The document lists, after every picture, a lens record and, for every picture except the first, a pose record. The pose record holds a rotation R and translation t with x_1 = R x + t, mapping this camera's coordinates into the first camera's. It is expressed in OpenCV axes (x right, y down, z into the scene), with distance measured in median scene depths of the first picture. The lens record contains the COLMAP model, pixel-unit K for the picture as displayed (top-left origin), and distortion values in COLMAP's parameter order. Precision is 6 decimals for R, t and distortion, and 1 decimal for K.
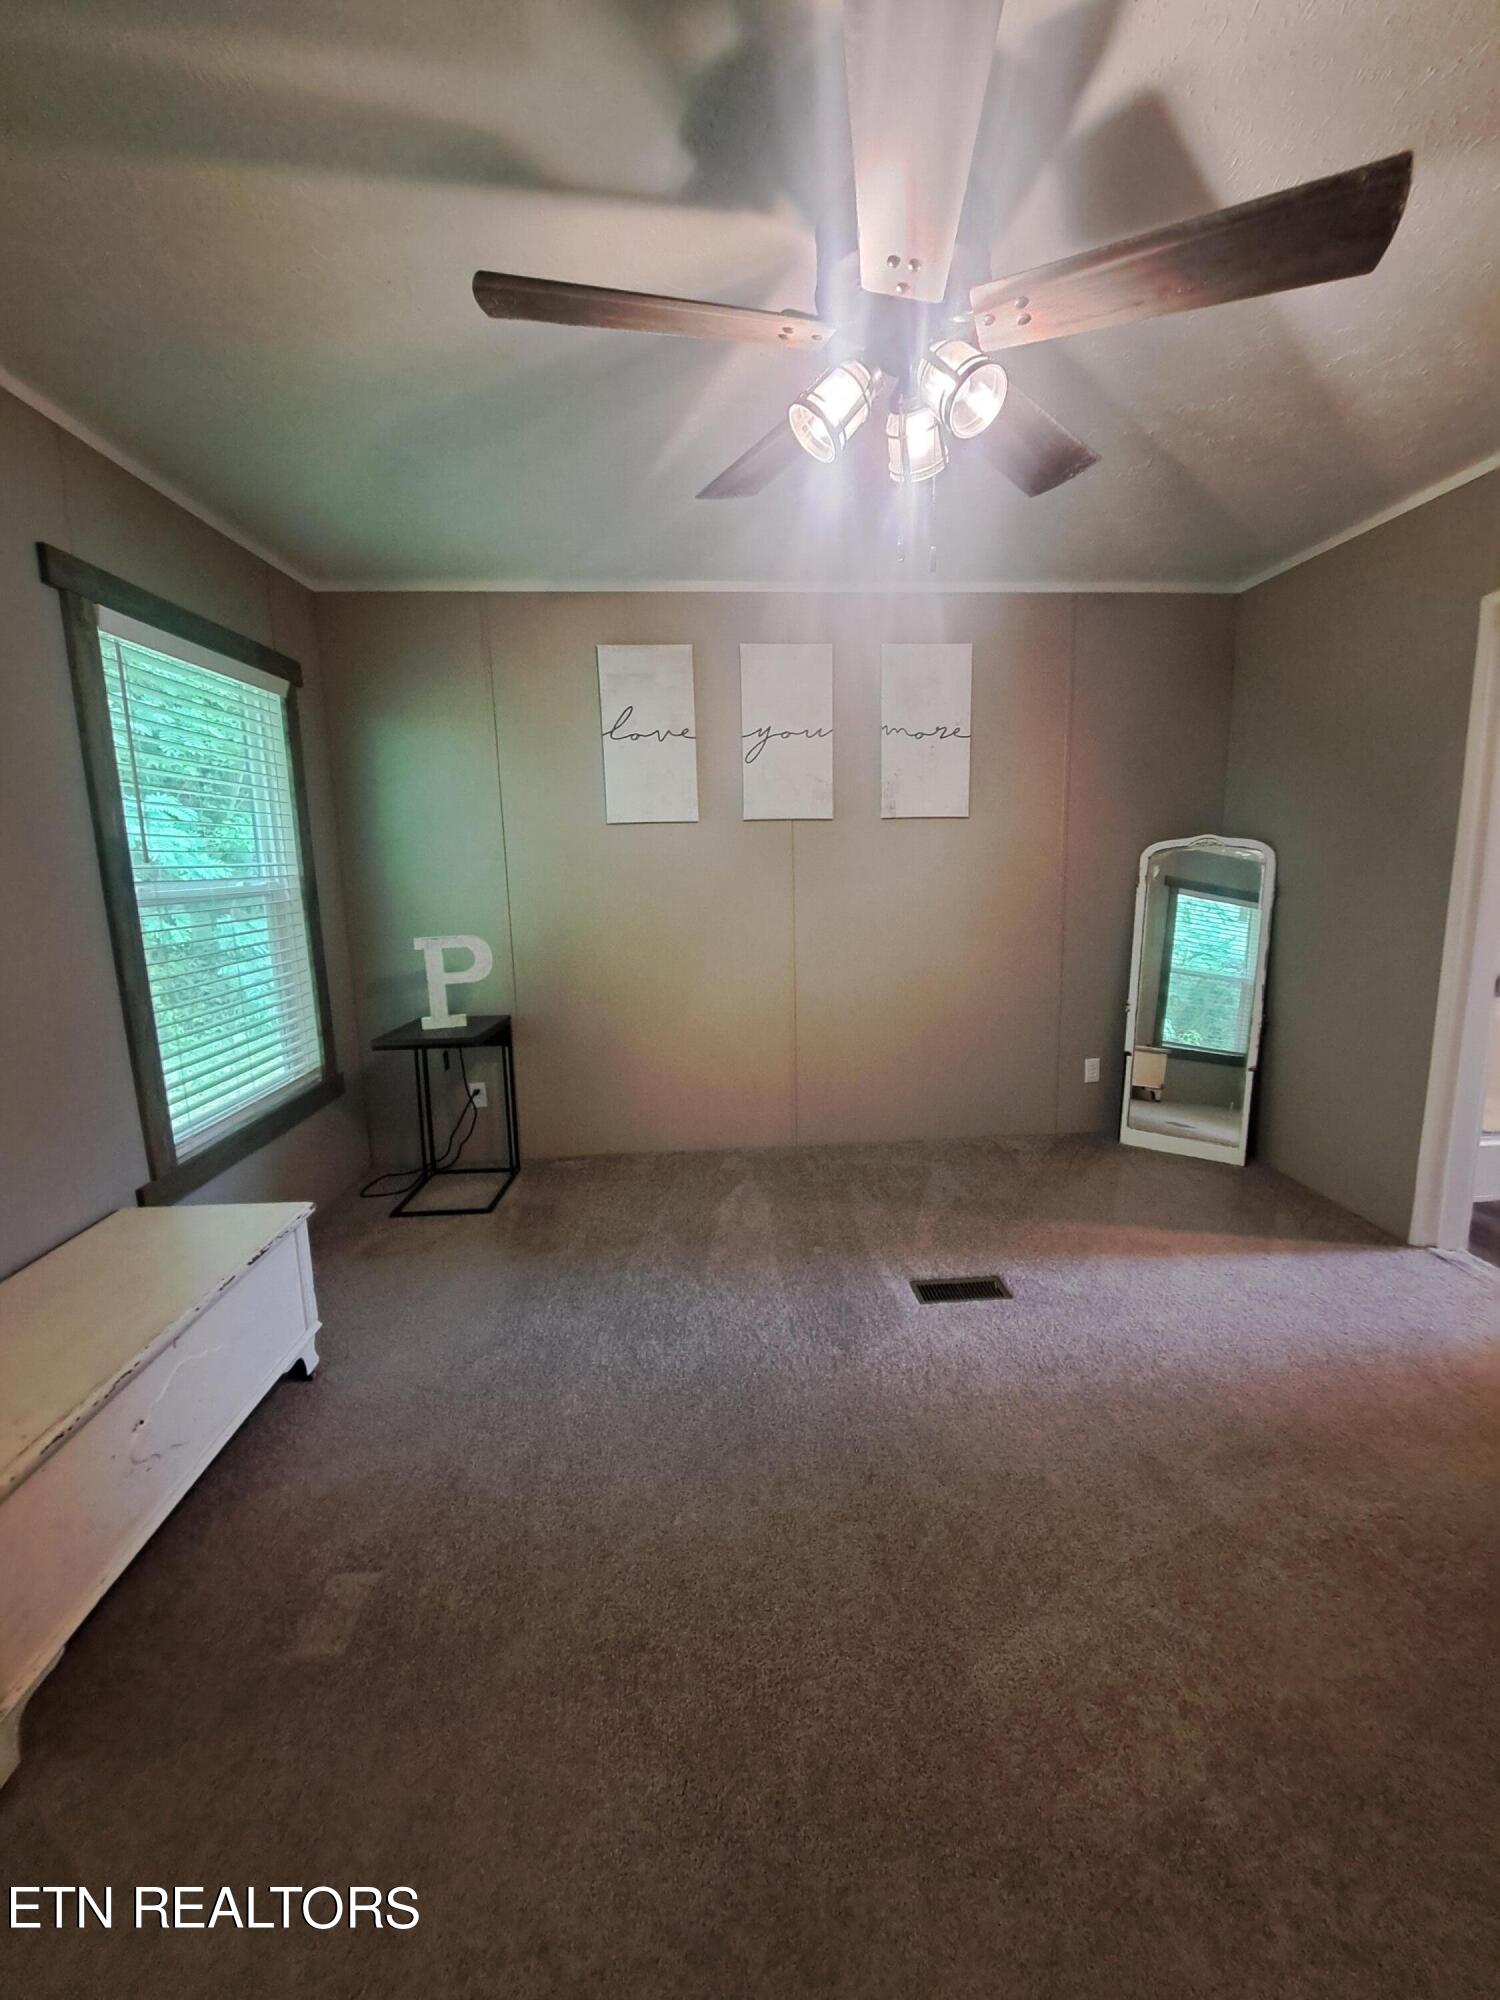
lens RADIAL K [[791.9, 0, 751.6], [0, 791.9, 996.2], [0, 0, 1]] dist [-0.018167, 0.001690]
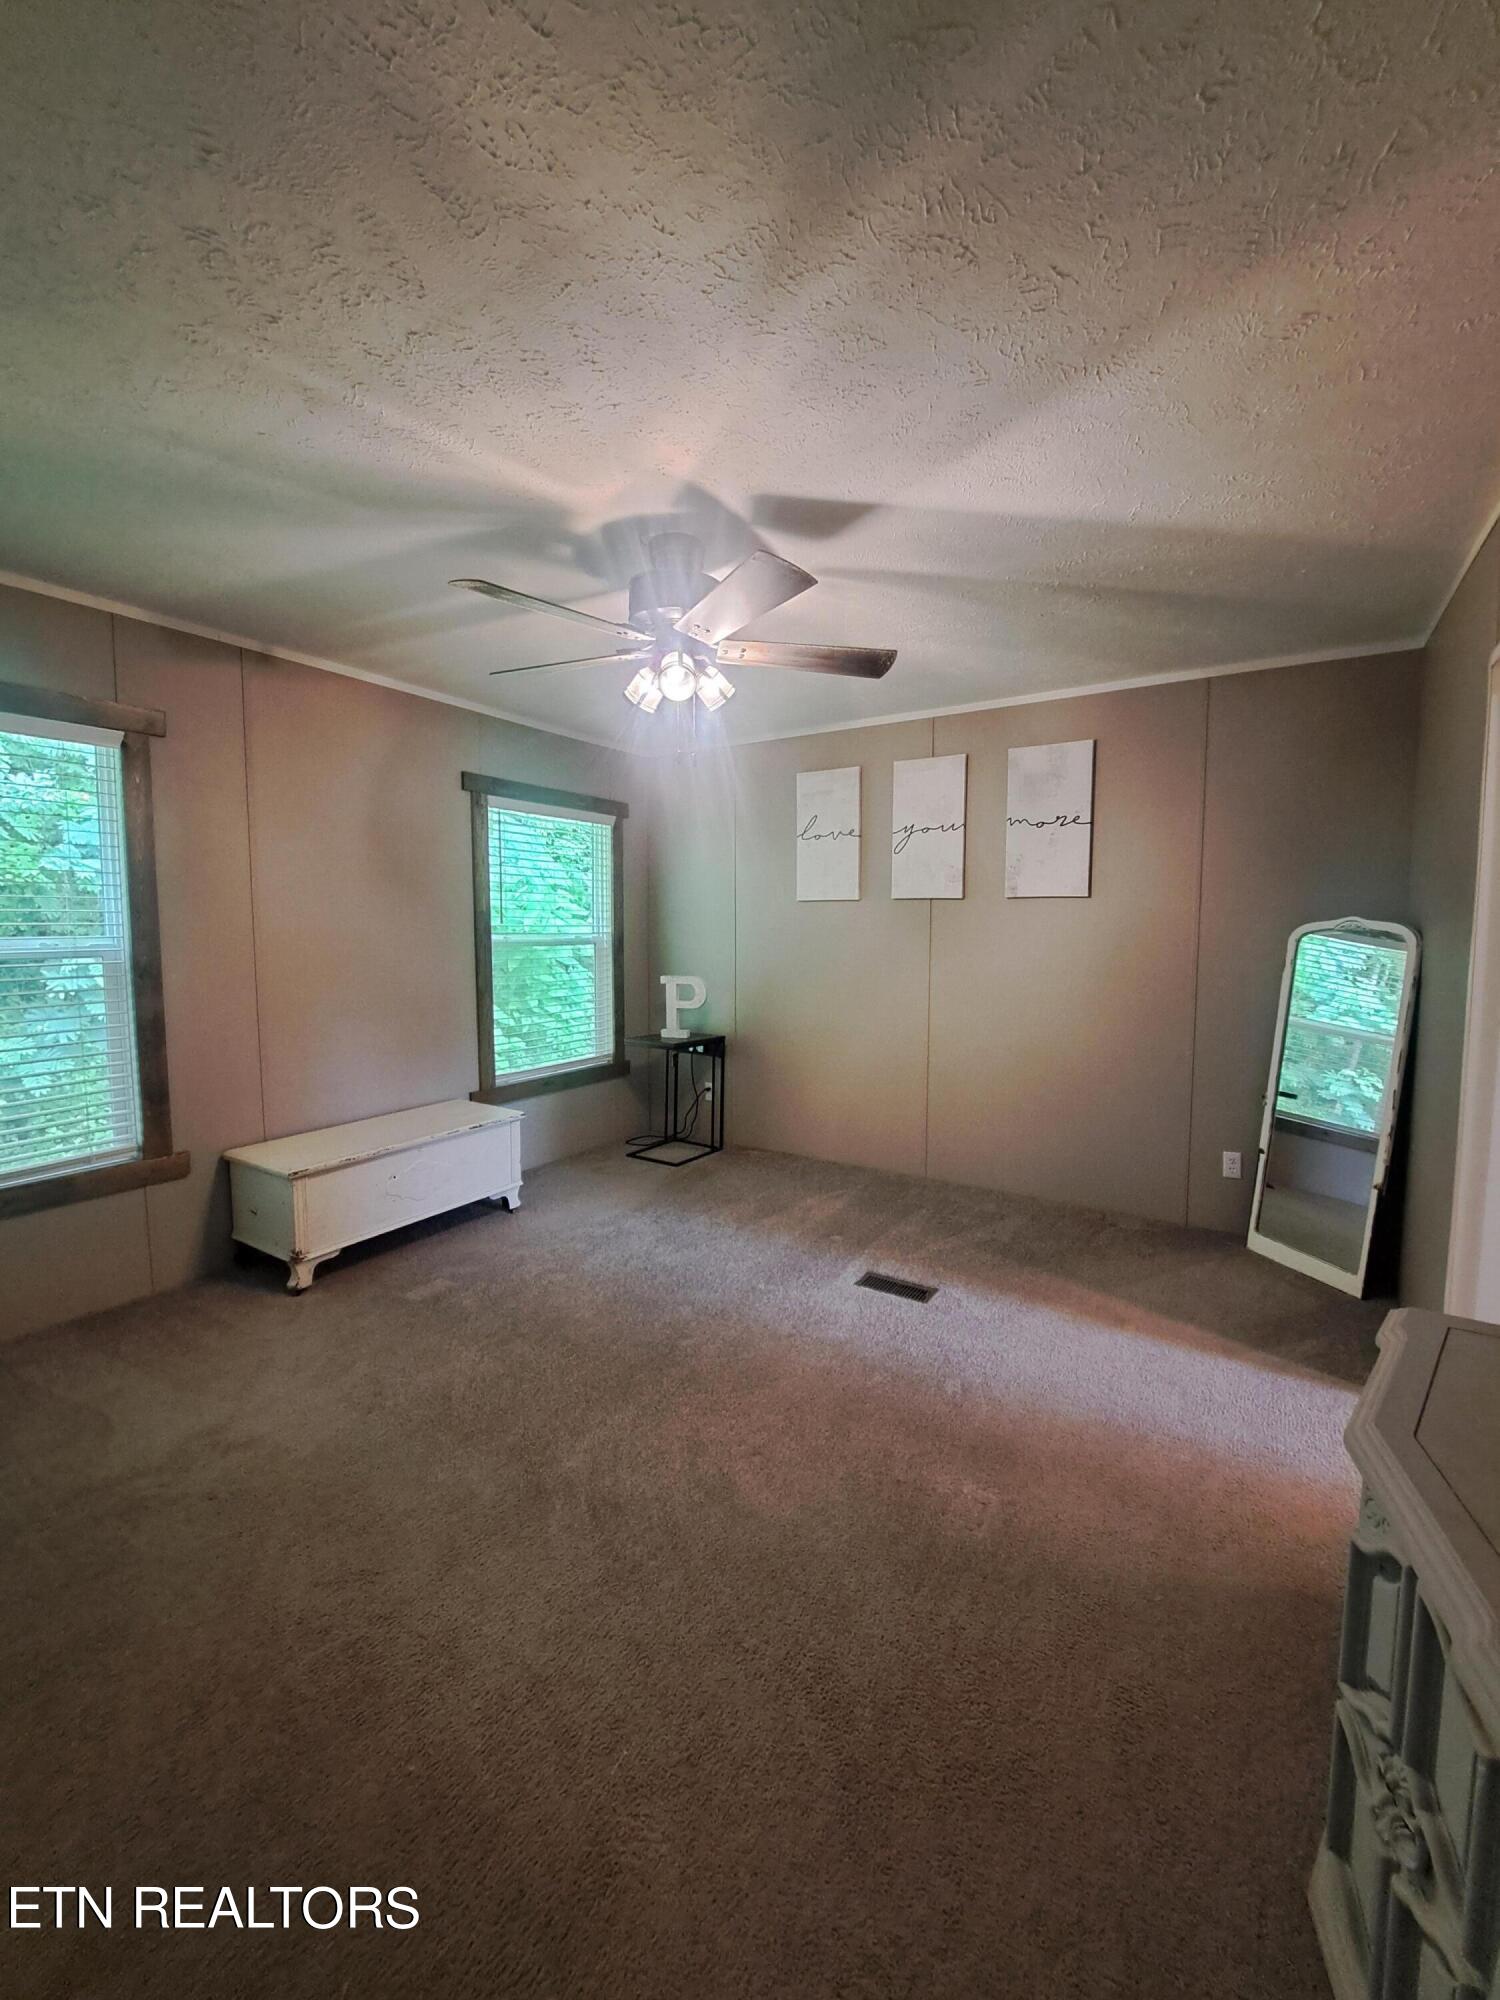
lens RADIAL K [[791.9, 0, 766.6], [0, 791.9, 995.1], [0, 0, 1]] dist [-0.018167, 0.001690]
pose [[0.803473, 0.073337, -0.590807, 0.626215], [-0.124734, 0.991095, -0.046608, 0.009306], [0.582128, 0.111142, 0.805466, -0.105662]]
